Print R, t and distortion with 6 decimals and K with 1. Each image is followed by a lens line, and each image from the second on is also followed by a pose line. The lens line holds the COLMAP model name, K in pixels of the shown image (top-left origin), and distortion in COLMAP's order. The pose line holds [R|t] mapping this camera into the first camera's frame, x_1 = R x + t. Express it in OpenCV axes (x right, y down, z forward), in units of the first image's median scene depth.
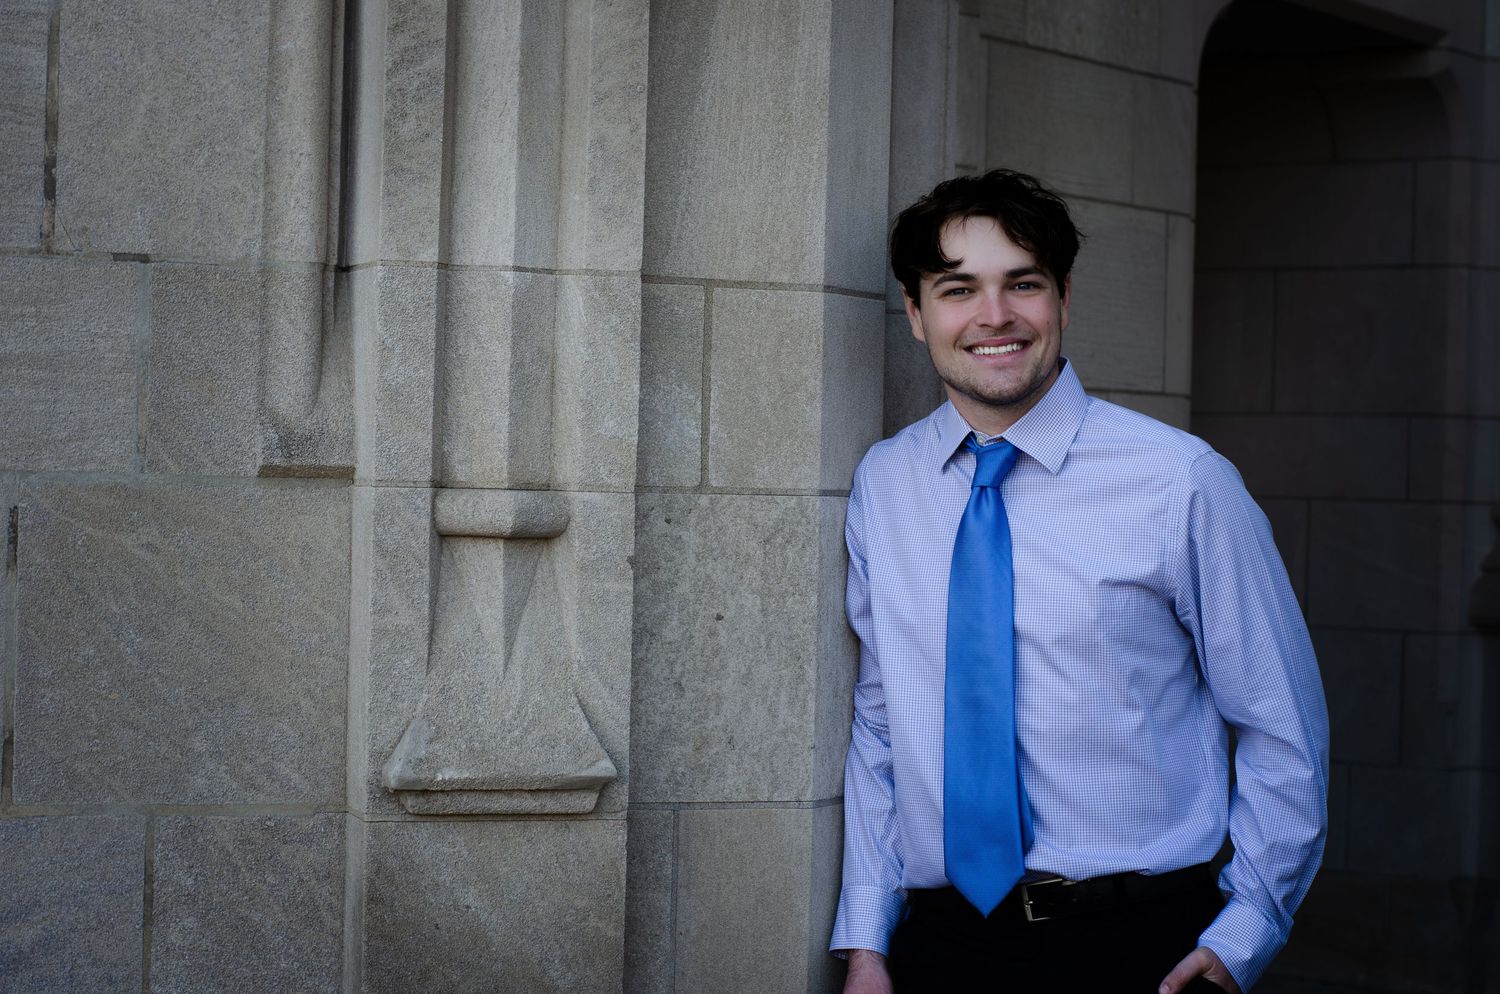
lens RADIAL K [[3200.5, 0, 749.7], [0, 3200.5, 495.6], [0, 0, 1]] dist [-0.084227, 0.000000]
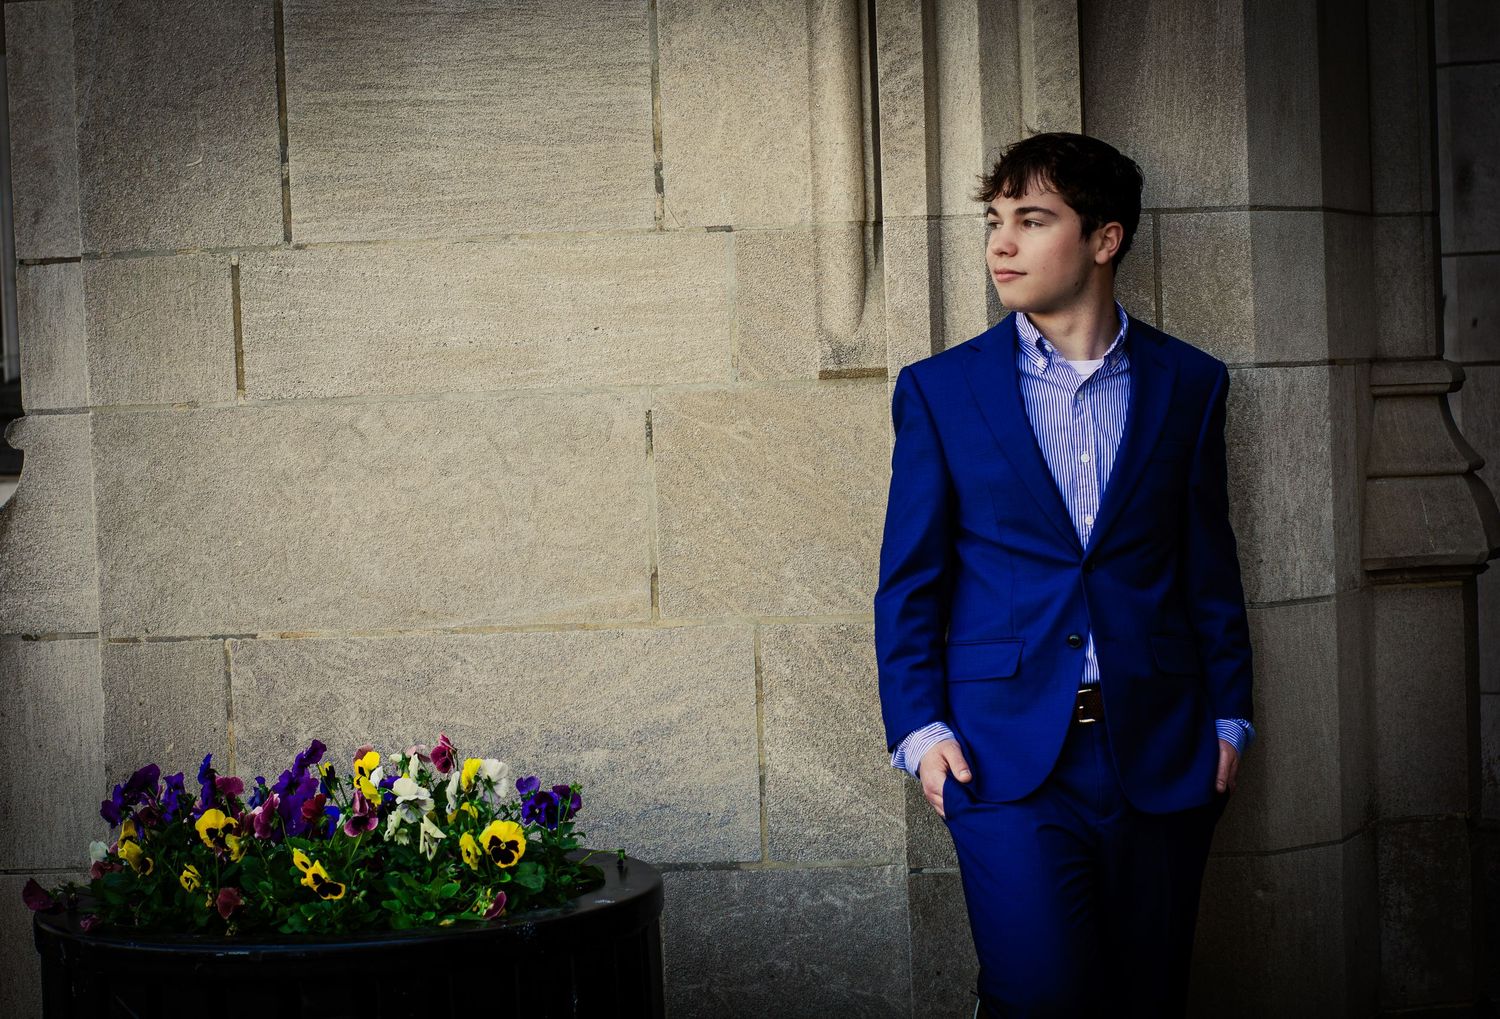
lens RADIAL K [[3282.3, 0, 750.4], [0, 3282.3, 510.4], [0, 0, 1]] dist [-0.088565, 0.000000]
pose [[0.915115, -0.042406, -0.400956, 0.388461], [0.057390, 0.998028, 0.025430, 0.013030], [0.399087, -0.046282, 0.915744, -0.320952]]
